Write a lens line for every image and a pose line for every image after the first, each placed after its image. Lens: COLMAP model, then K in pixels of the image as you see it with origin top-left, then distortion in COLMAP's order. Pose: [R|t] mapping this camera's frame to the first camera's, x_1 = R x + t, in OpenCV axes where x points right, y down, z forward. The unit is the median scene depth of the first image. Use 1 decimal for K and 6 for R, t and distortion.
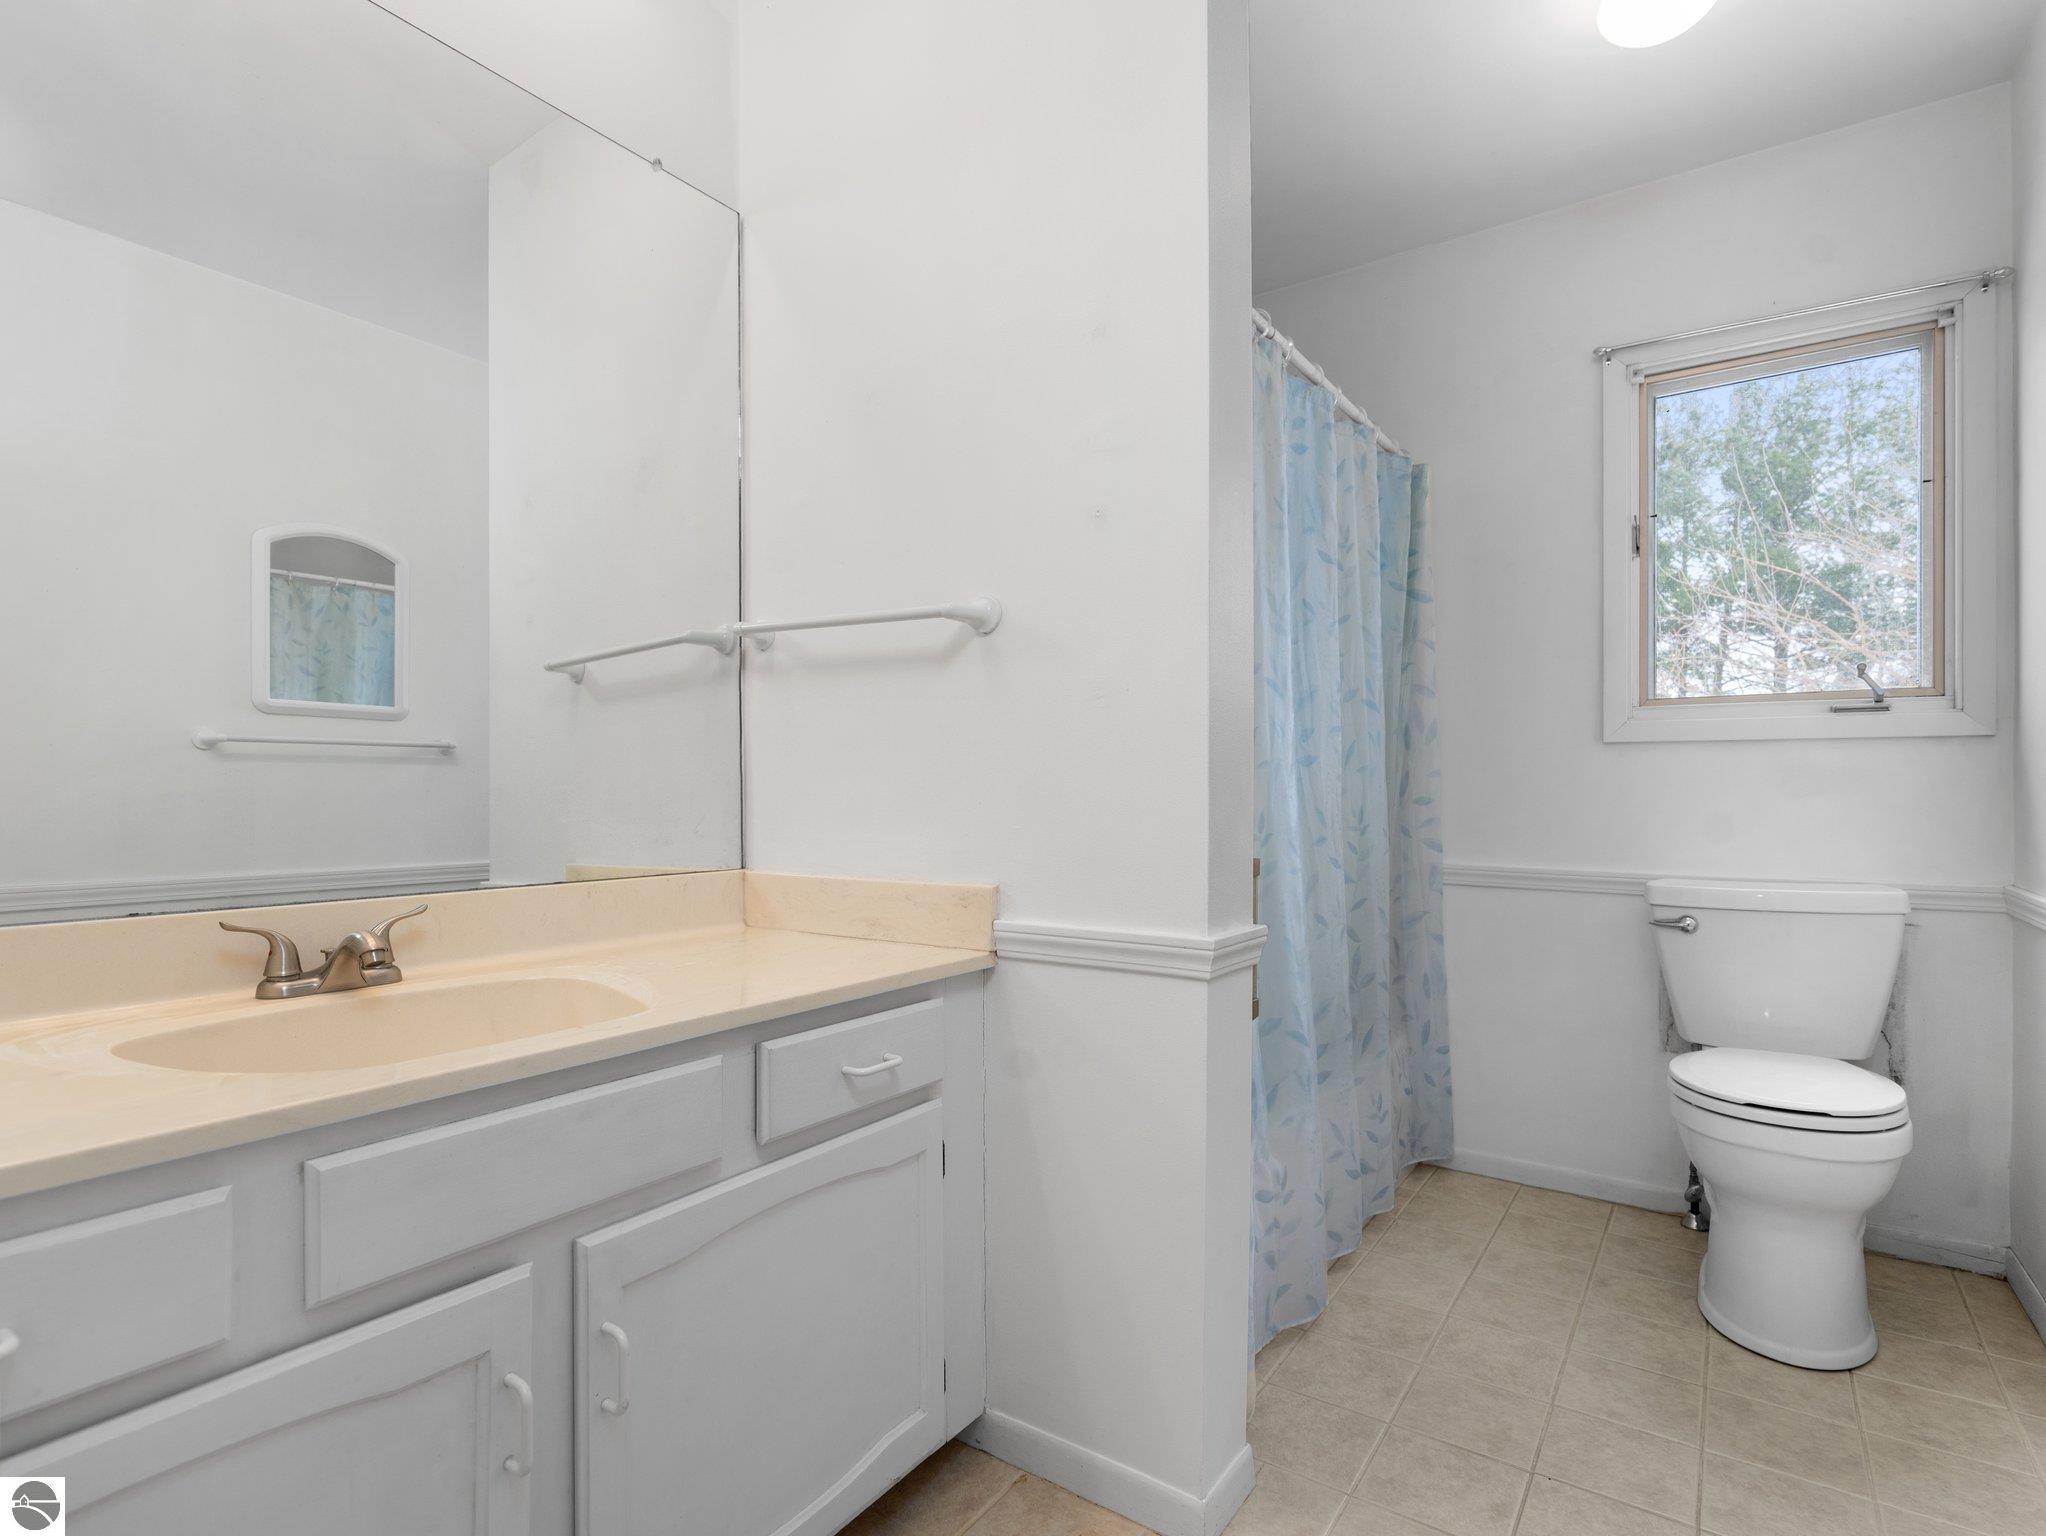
lens RADIAL K [[1080.3, 0, 1021.3], [0, 1080.3, 776.6], [0, 0, 1]] dist [0.000727, 0.000332]
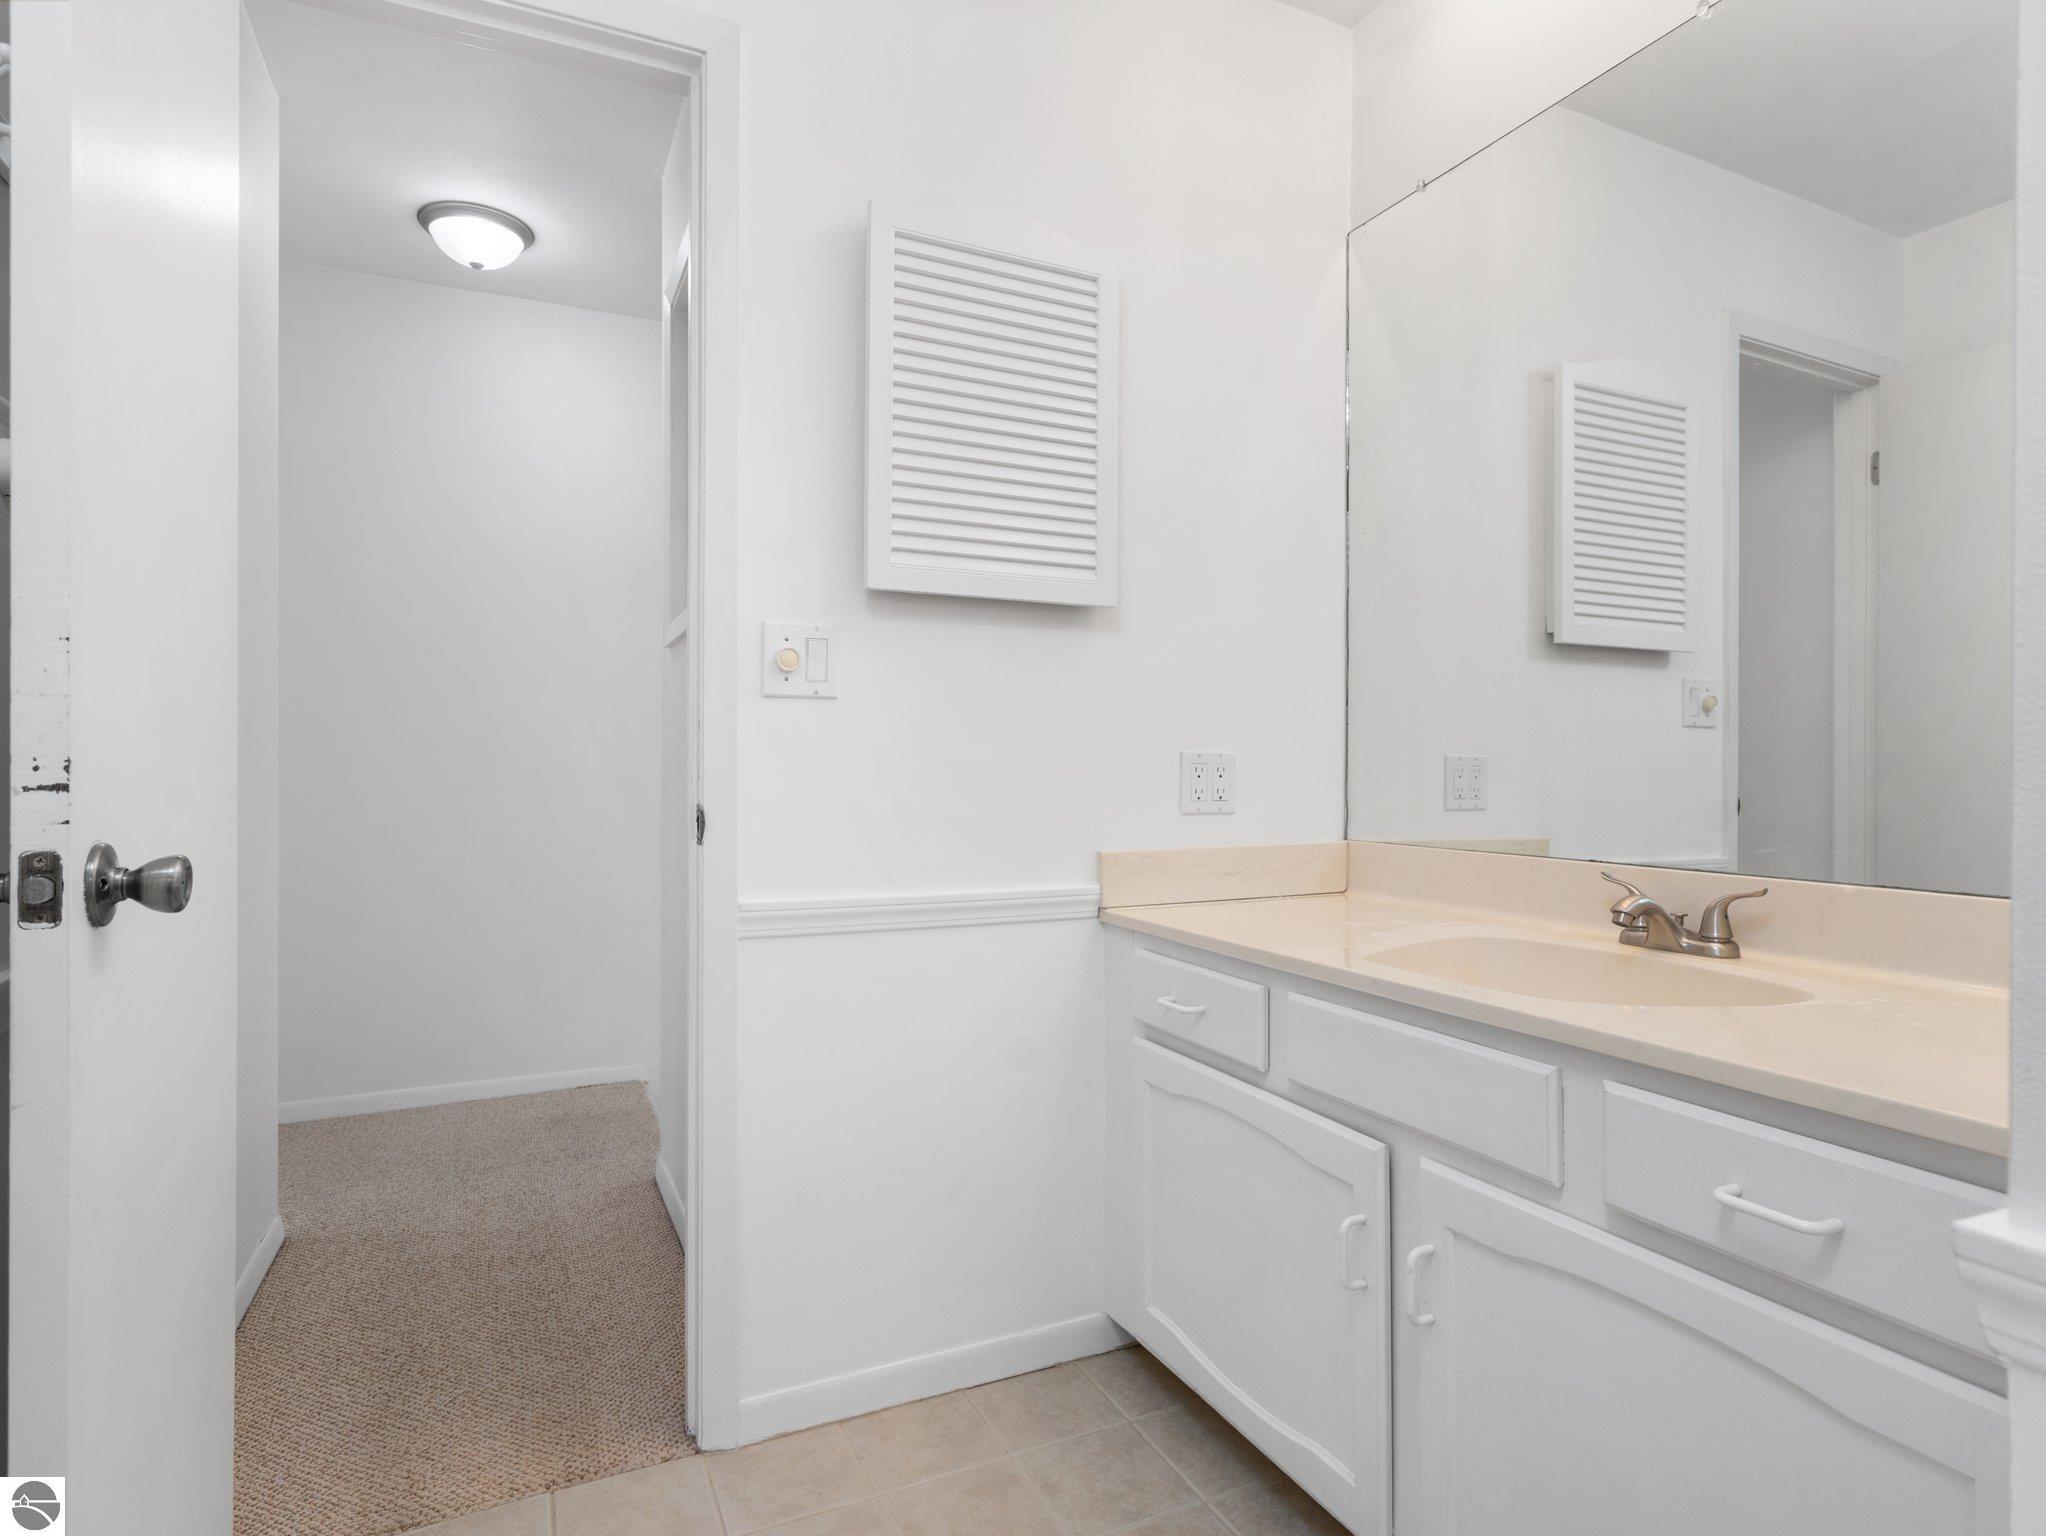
lens RADIAL K [[1097.6, 0, 1025.2], [0, 1097.6, 767.2], [0, 0, 1]] dist [0.000585, 0.000184]
pose [[-0.505592, 0.000003, -0.862772, 0.691474], [0.007882, 0.999958, -0.004616, 0.012227], [0.862736, -0.009134, -0.505571, 1.047416]]
